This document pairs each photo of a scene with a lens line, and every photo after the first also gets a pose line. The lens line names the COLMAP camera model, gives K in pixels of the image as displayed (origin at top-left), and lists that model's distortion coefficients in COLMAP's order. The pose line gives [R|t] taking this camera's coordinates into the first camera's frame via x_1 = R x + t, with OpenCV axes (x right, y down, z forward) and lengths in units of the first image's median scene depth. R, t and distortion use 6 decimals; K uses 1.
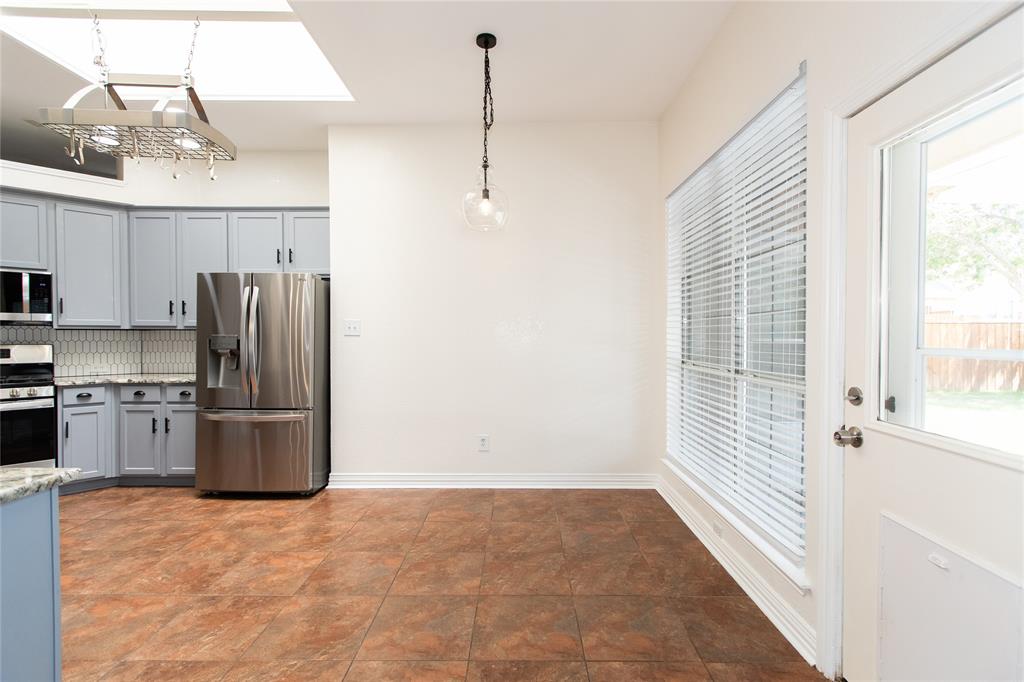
lens RADIAL K [[460.1, 0, 512.0], [0, 460.1, 341.0], [0, 0, 1]] dist [0.001841, 0.000382]
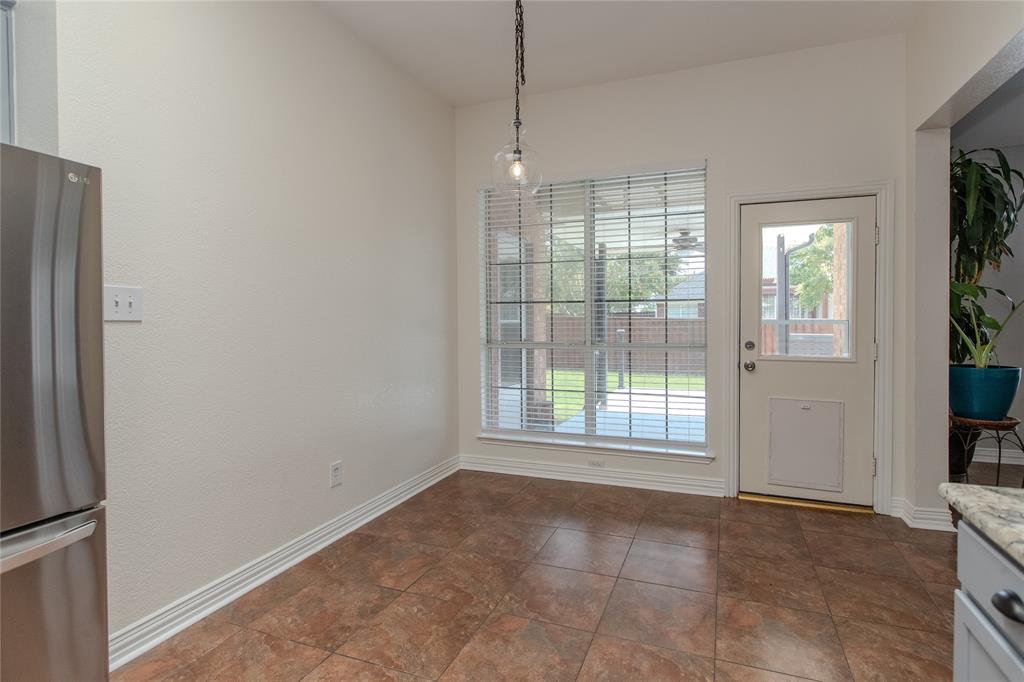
lens RADIAL K [[512.5, 0, 513.2], [0, 512.5, 327.0], [0, 0, 1]] dist [-0.001936, -0.000248]
pose [[0.349023, -0.017105, 0.936958, -0.737946], [0.018296, 0.999767, 0.011436, -0.004658], [-0.936936, 0.013151, 0.349254, 0.509450]]
